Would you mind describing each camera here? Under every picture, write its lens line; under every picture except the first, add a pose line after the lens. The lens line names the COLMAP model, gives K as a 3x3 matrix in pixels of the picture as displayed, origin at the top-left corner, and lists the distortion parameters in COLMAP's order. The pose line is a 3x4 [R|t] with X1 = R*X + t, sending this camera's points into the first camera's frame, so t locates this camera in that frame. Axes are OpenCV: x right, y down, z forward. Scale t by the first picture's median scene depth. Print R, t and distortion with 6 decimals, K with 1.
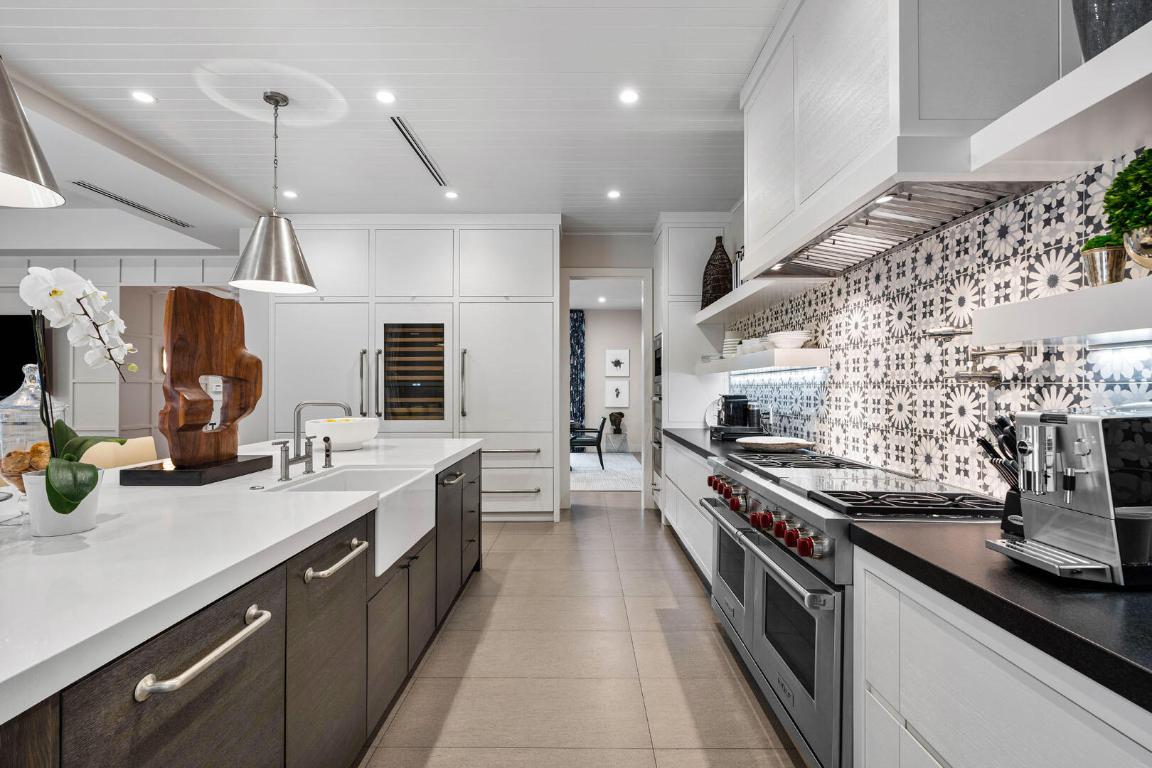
lens RADIAL K [[571.8, 0, 572.5], [0, 571.8, 386.8], [0, 0, 1]] dist [0.004106, 0.000722]
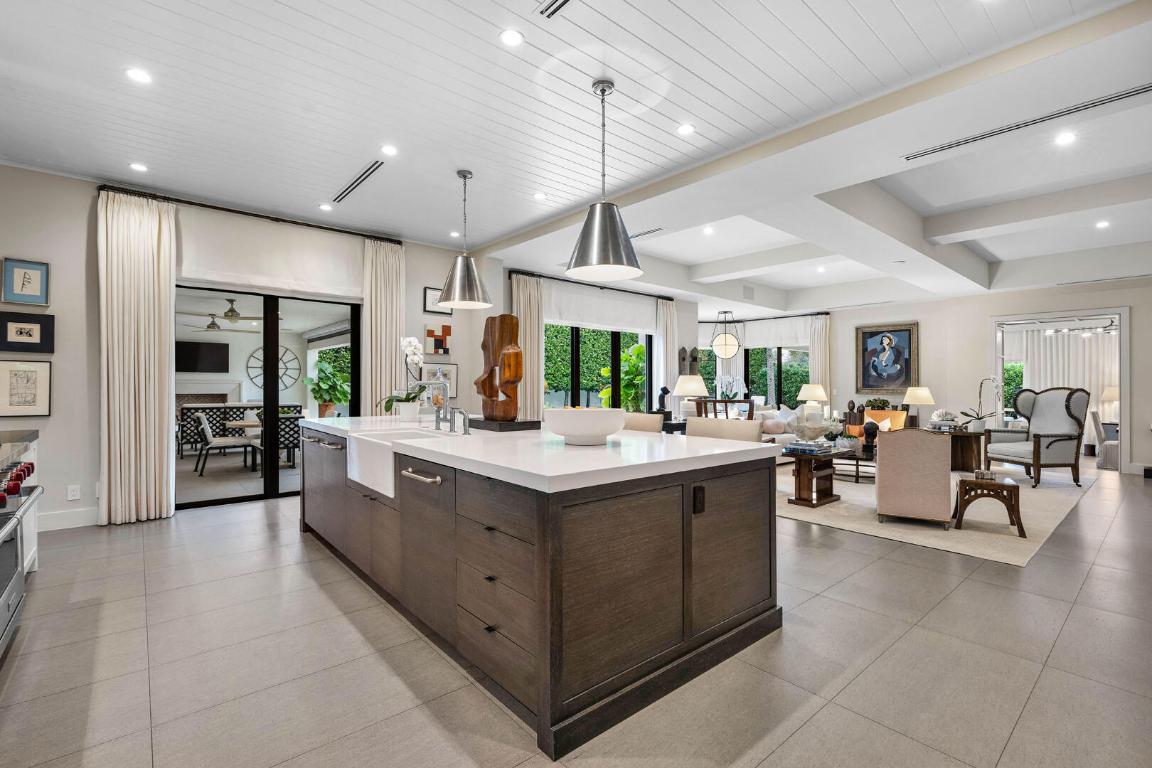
lens RADIAL K [[518.9, 0, 583.5], [0, 518.9, 385.8], [0, 0, 1]] dist [-0.005343, 0.001438]
pose [[-0.747578, -0.004951, -0.664156, 0.161748], [-0.005215, 0.999985, -0.001585, 0.039630], [0.664154, 0.002279, -0.747592, 2.309083]]
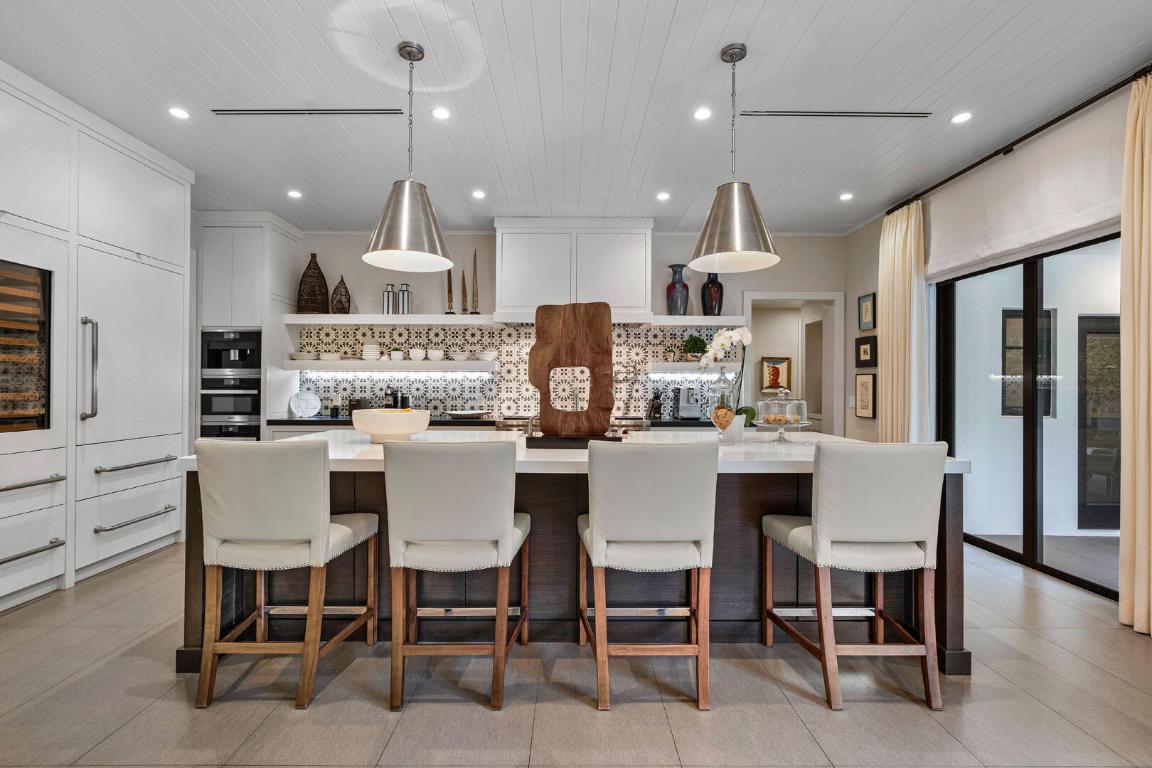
lens RADIAL K [[518.9, 0, 567.6], [0, 518.9, 380.6], [0, 0, 1]] dist [-0.005343, 0.001438]
pose [[-0.002802, 0.013535, 0.999904, -1.805927], [-0.005279, 0.999894, -0.013550, 0.026124], [-0.999982, -0.005316, -0.002731, 1.042762]]
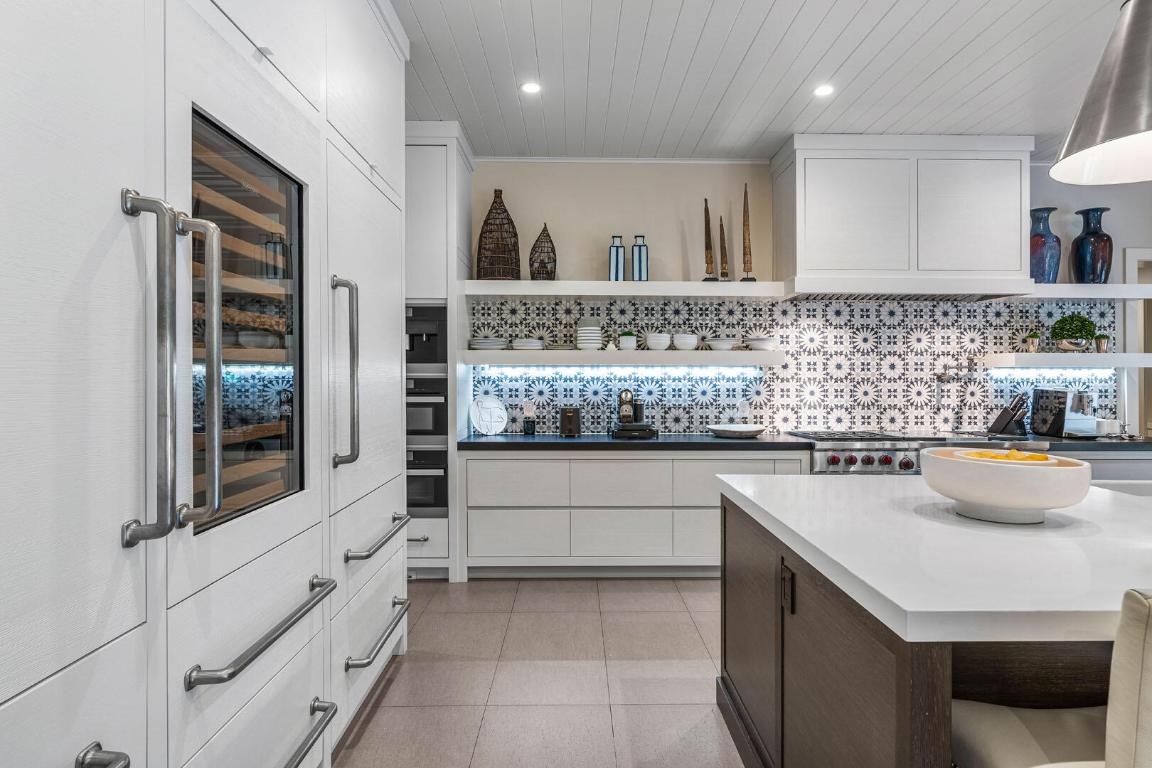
lens RADIAL K [[618.2, 0, 585.3], [0, 618.2, 378.8], [0, 0, 1]] dist [0.007611, 0.000776]
pose [[-0.032401, -0.004696, 0.999464, -1.326242], [-0.003789, 0.999982, 0.004575, -0.014113], [-0.999468, -0.003639, -0.032419, 2.001597]]
